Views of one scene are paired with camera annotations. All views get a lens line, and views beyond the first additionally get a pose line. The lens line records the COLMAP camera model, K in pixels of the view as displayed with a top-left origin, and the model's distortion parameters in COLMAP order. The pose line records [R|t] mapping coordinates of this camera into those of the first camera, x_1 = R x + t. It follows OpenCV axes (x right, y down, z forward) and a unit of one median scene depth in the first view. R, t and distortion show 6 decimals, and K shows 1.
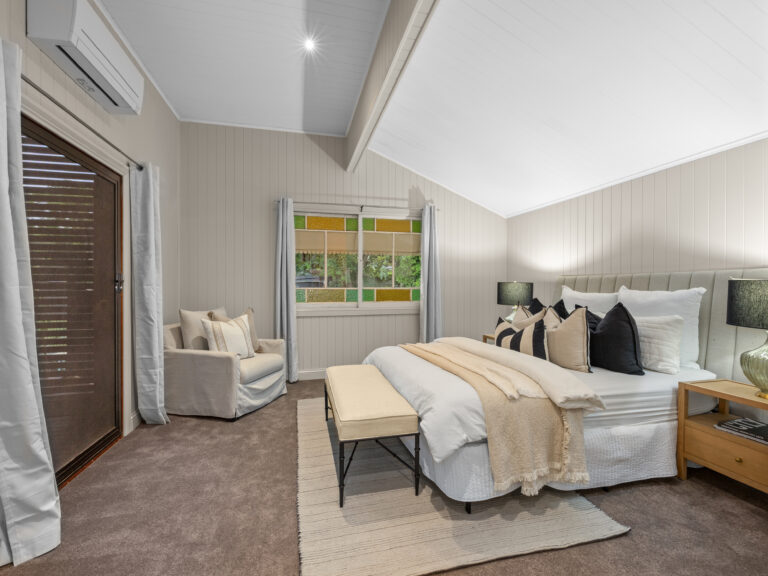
lens RADIAL K [[342.7, 0, 383.1], [0, 342.7, 287.0], [0, 0, 1]] dist [-0.000387, 0.000099]
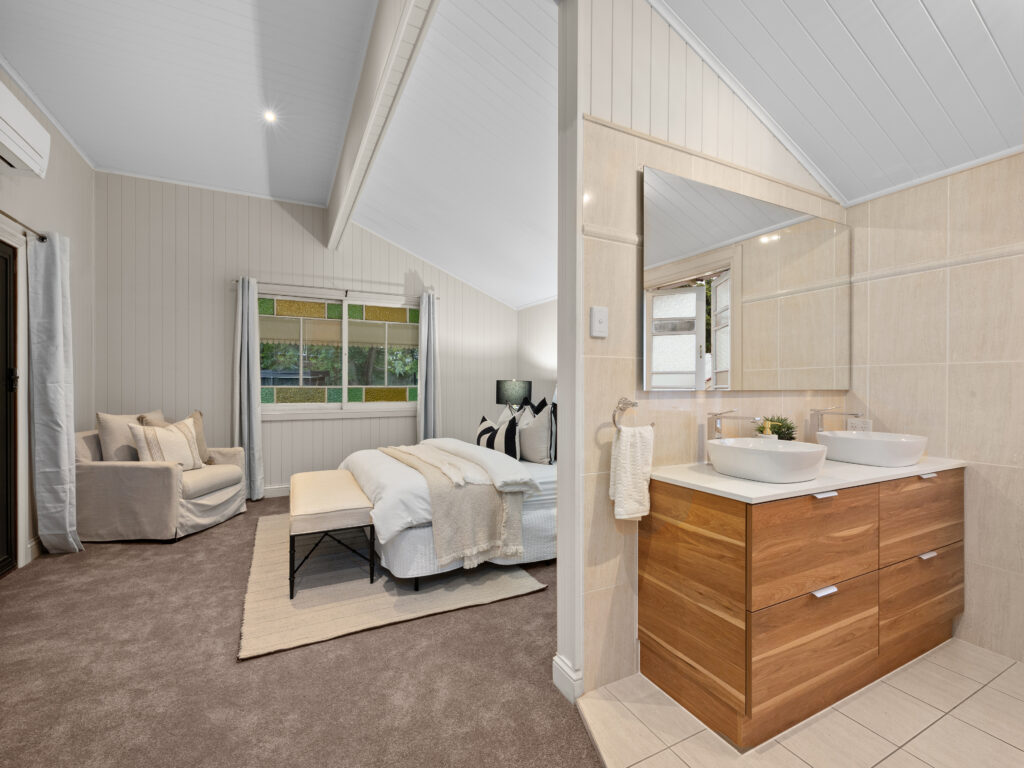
lens RADIAL K [[444.9, 0, 509.4], [0, 444.9, 385.5], [0, 0, 1]] dist [0.000626, -0.000381]
pose [[0.973645, 0.001419, 0.228062, 0.132354], [-0.001546, 0.999999, 0.000378, -0.000562], [-0.228062, -0.000721, 0.973646, -0.283584]]
